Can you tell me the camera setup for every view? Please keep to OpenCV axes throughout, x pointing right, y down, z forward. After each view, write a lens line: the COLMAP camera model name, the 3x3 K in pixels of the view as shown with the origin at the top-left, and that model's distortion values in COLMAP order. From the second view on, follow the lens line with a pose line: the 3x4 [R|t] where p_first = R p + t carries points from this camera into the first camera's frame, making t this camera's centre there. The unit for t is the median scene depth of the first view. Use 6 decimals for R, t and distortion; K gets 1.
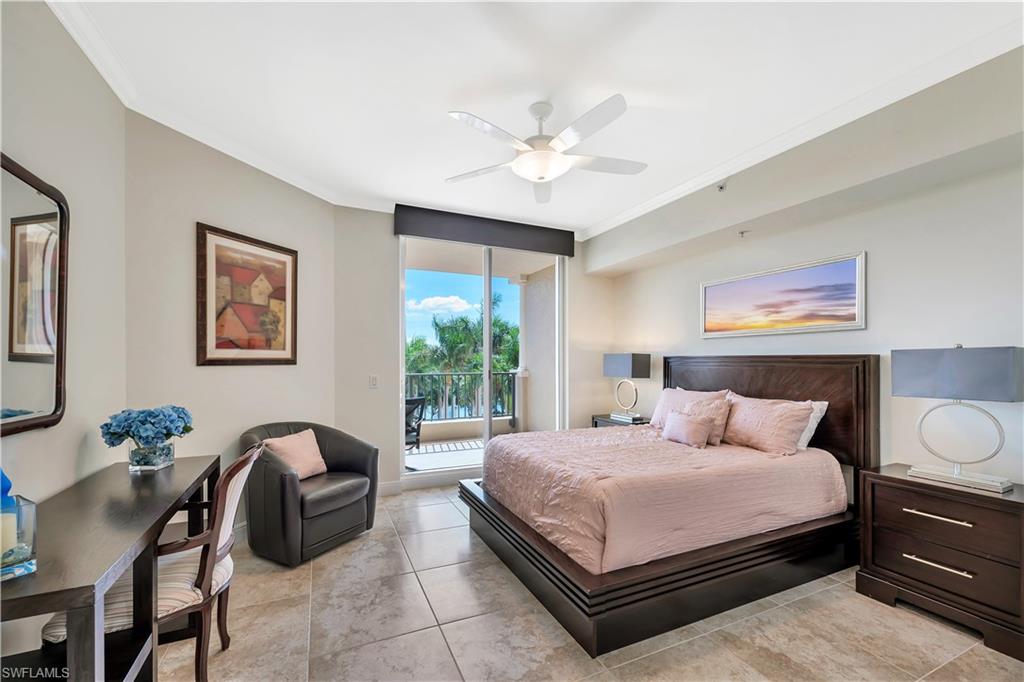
lens RADIAL K [[424.9, 0, 512.9], [0, 424.9, 354.2], [0, 0, 1]] dist [0.000747, -0.000048]
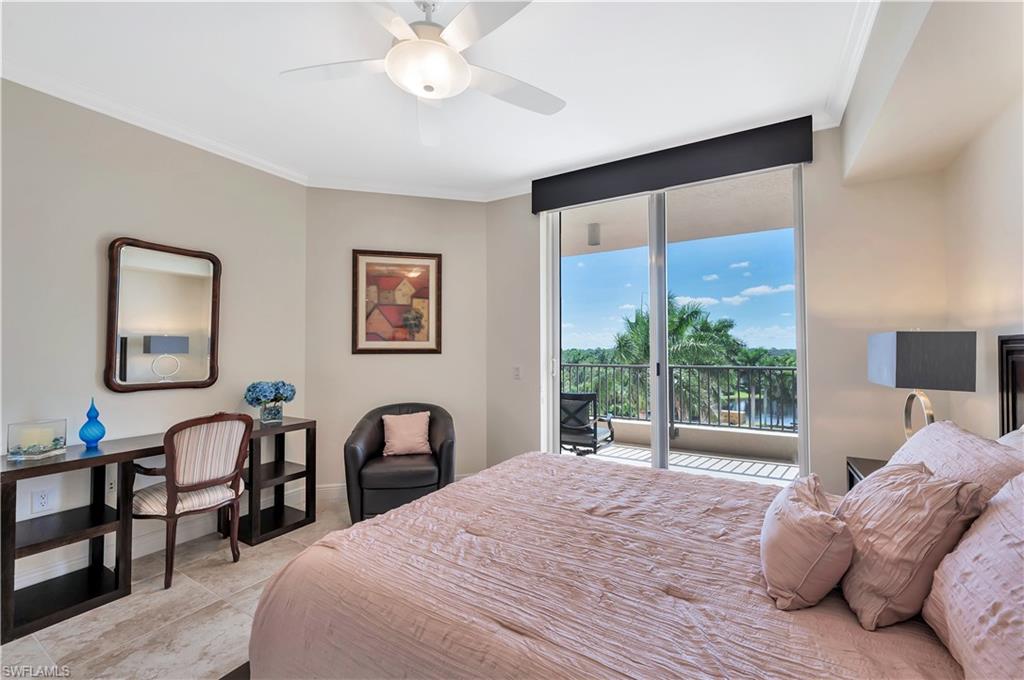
lens RADIAL K [[411.2, 0, 512.0], [0, 411.2, 340.0], [0, 0, 1]] dist [-0.009532, -0.000078]
pose [[0.559302, -0.024274, -0.828608, 0.543058], [0.011765, 0.999703, -0.021346, 0.014455], [0.828880, 0.002190, 0.559422, 0.580640]]
